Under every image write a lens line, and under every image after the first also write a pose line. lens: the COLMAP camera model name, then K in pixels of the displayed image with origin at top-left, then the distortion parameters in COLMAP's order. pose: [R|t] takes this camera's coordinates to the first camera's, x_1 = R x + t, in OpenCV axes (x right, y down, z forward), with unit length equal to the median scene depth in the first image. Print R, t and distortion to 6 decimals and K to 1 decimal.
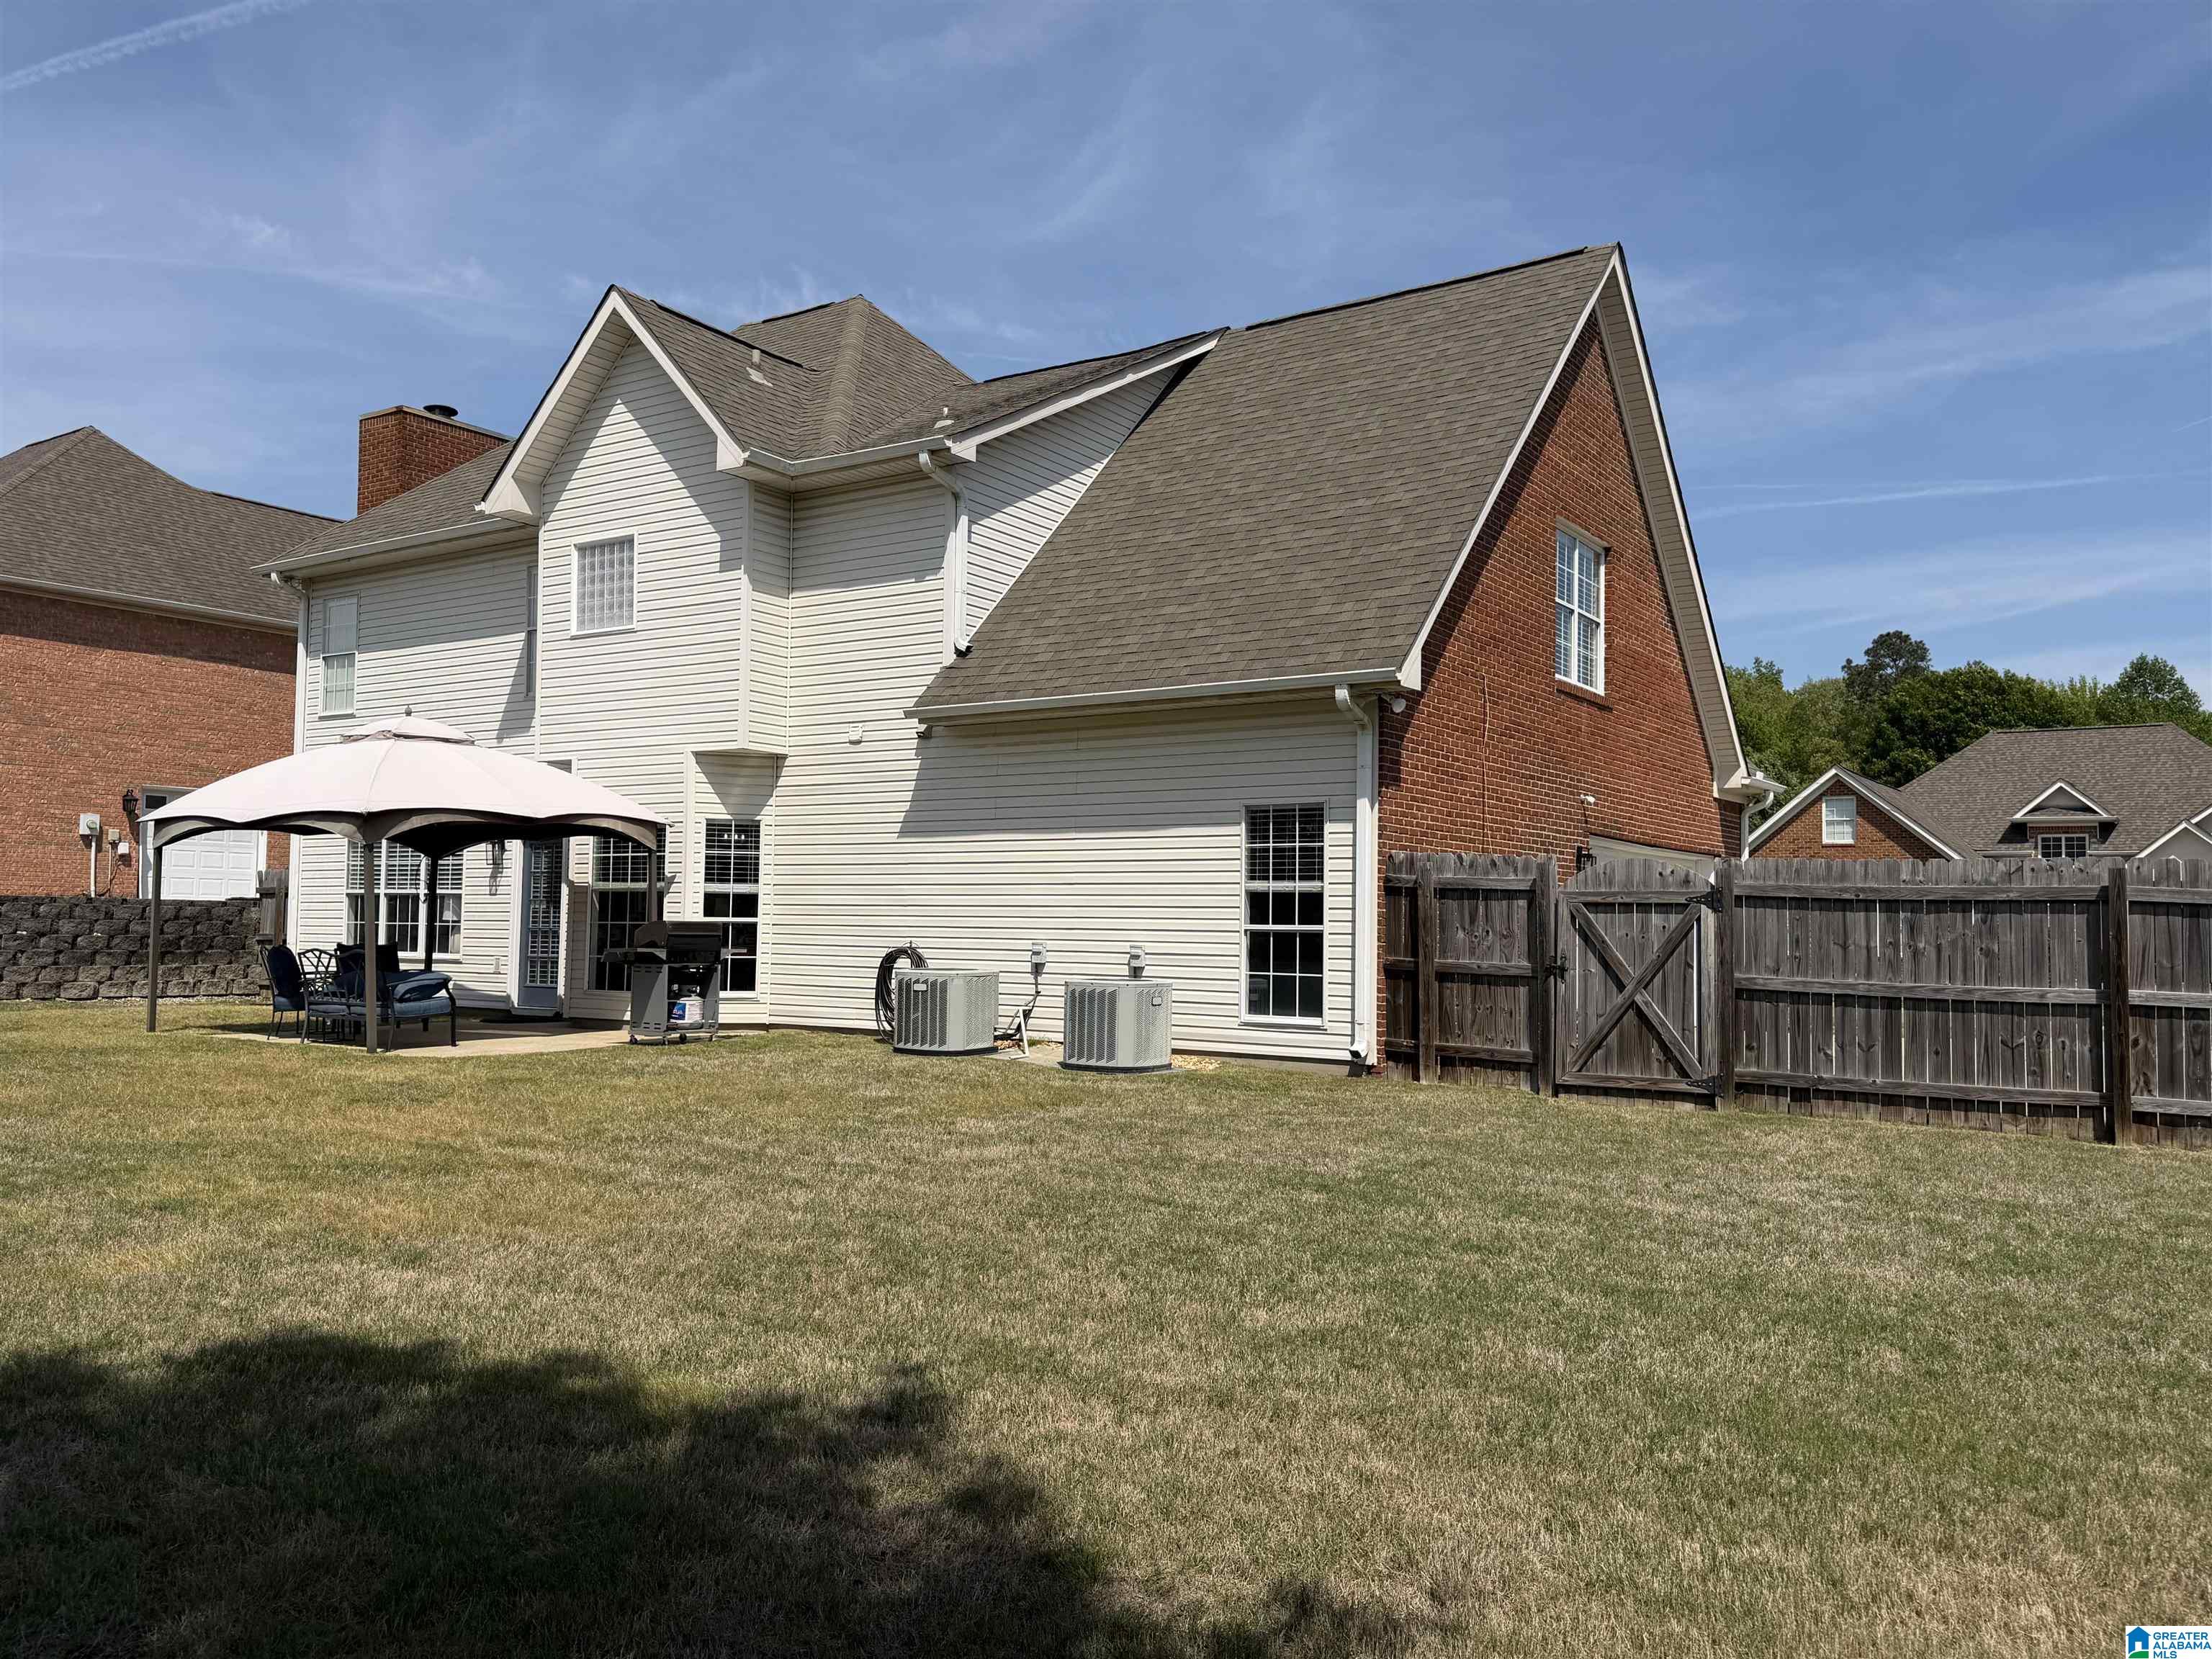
lens RADIAL K [[1732.1, 0, 1106.0], [0, 1732.1, 829.5], [0, 0, 1]] dist [0.009844, 0.000081]
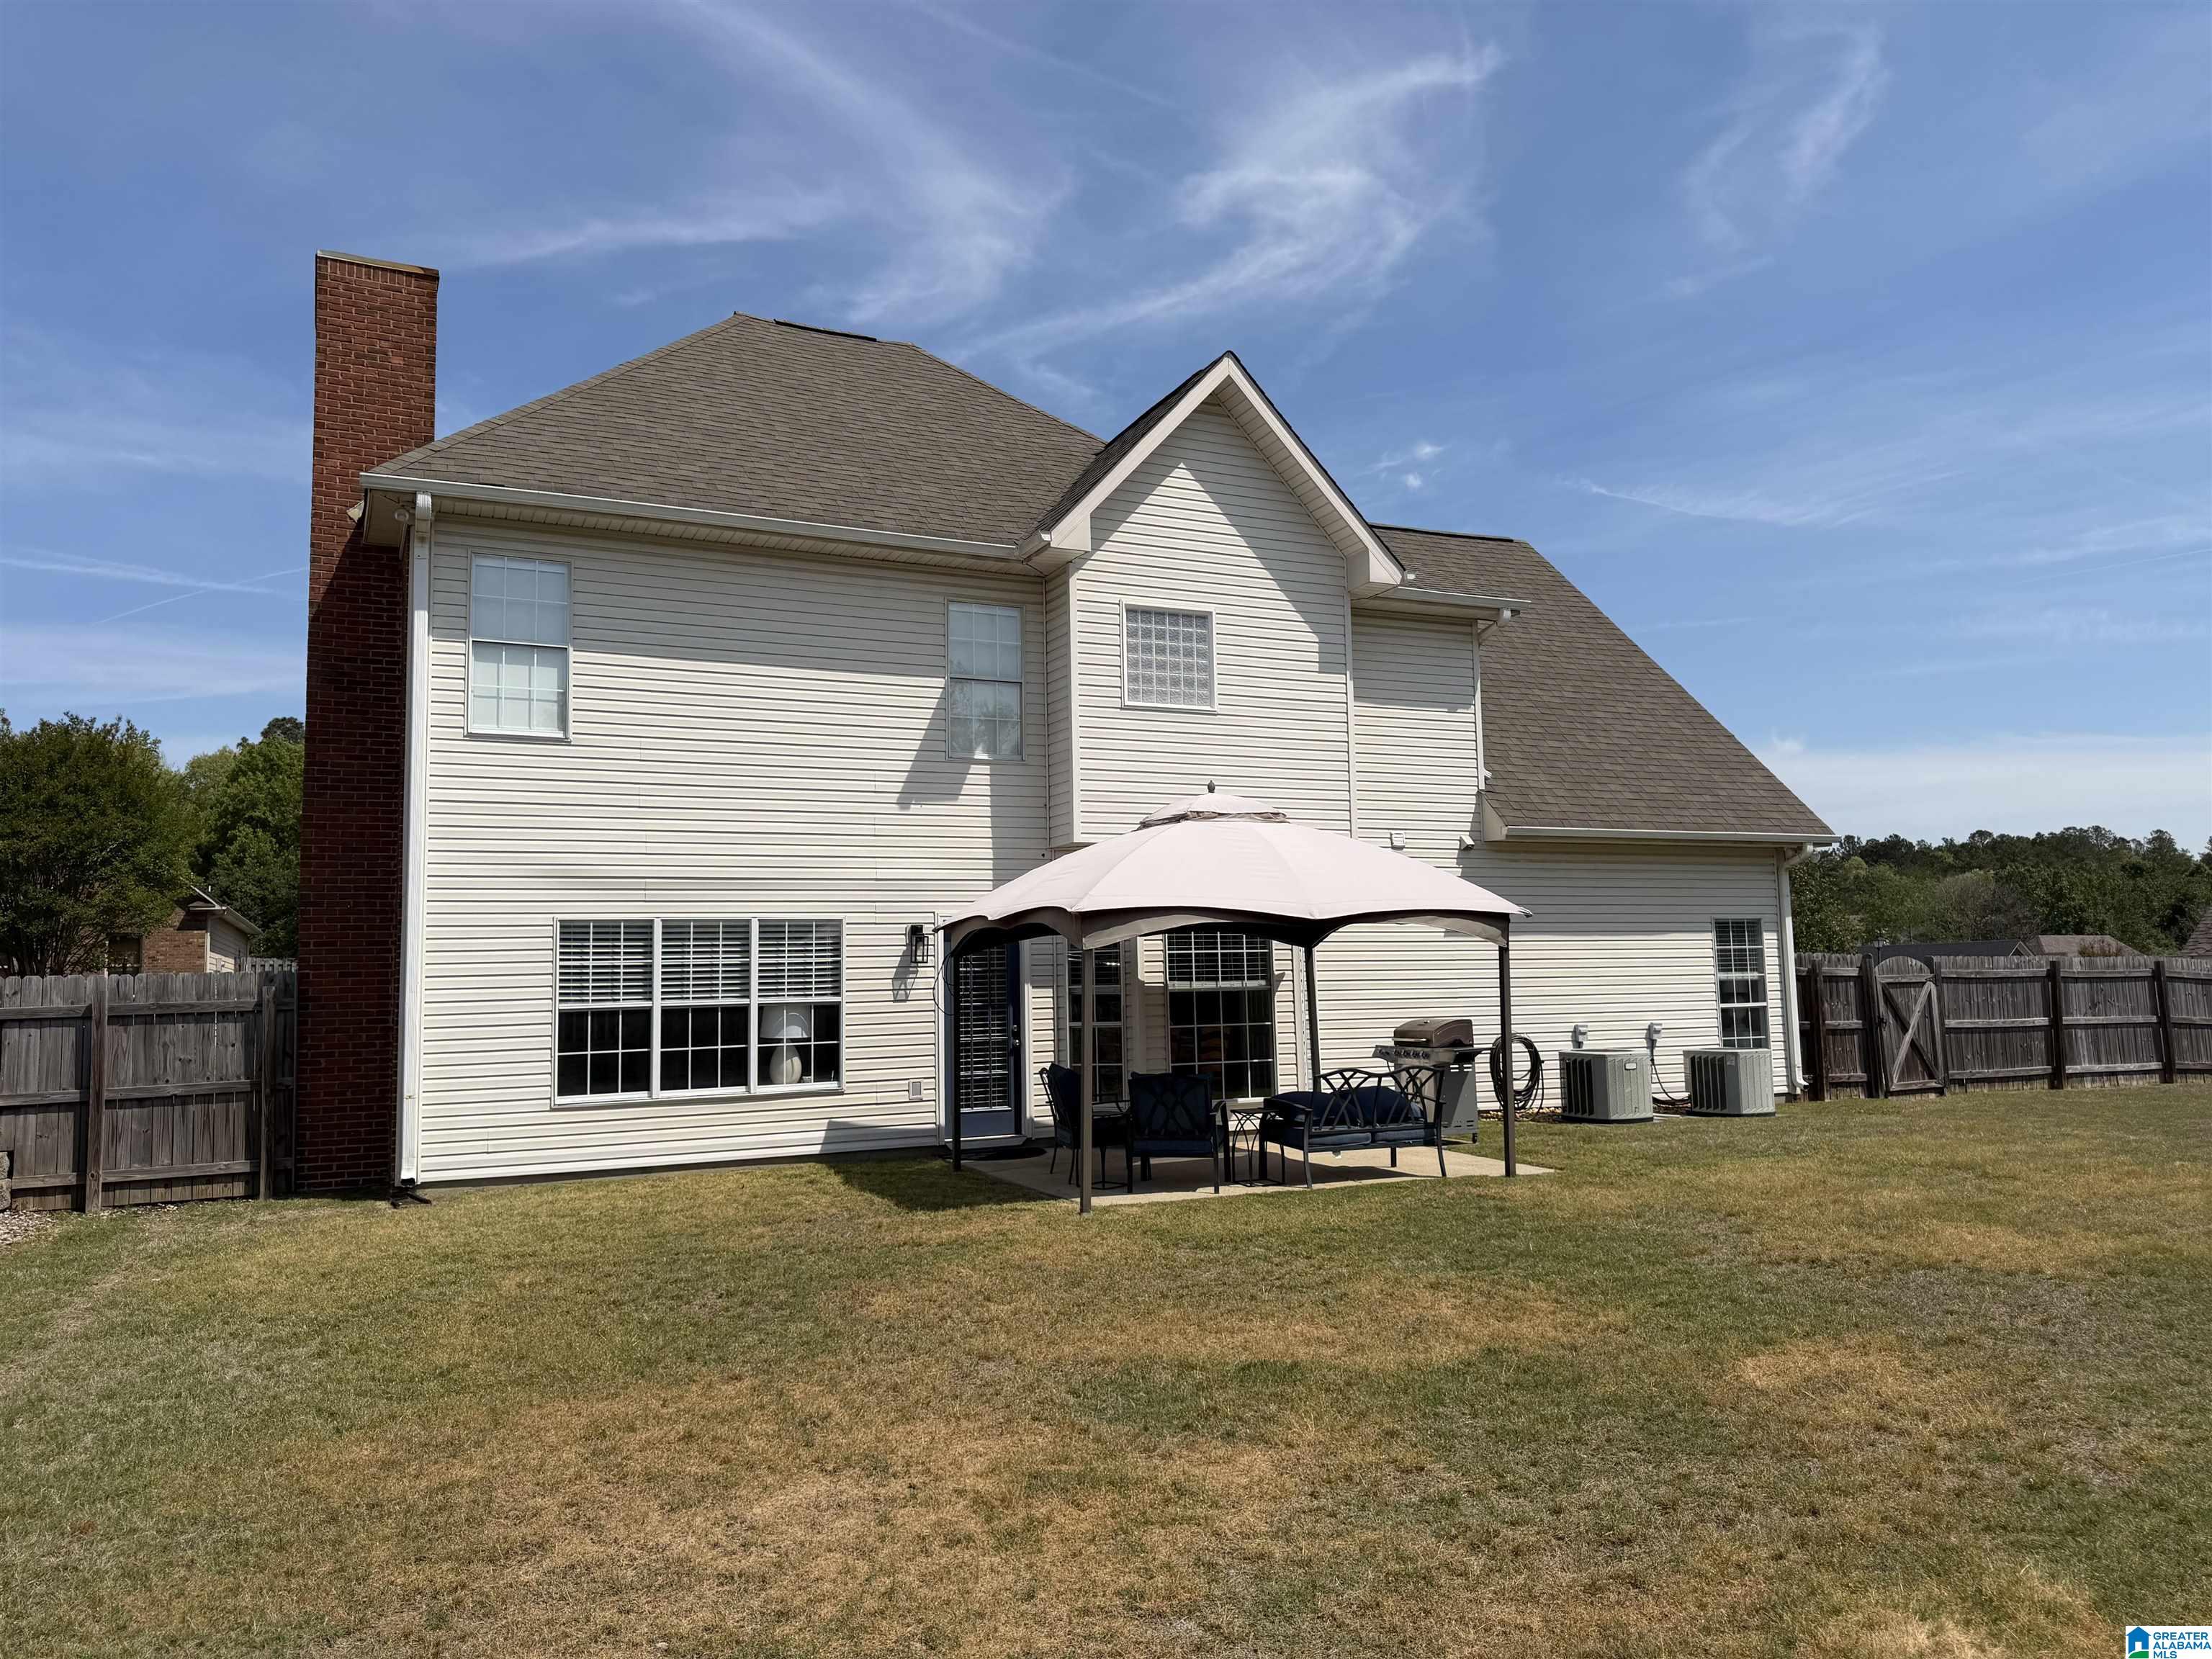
lens RADIAL K [[1538.9, 0, 1106.0], [0, 1538.9, 829.5], [0, 0, 1]] dist [-0.000753, -0.104088]
pose [[0.548819, 0.059185, 0.833843, -1.126346], [-0.026379, 0.998220, -0.053490, -0.005935], [-0.835525, 0.007360, 0.549403, 0.663422]]
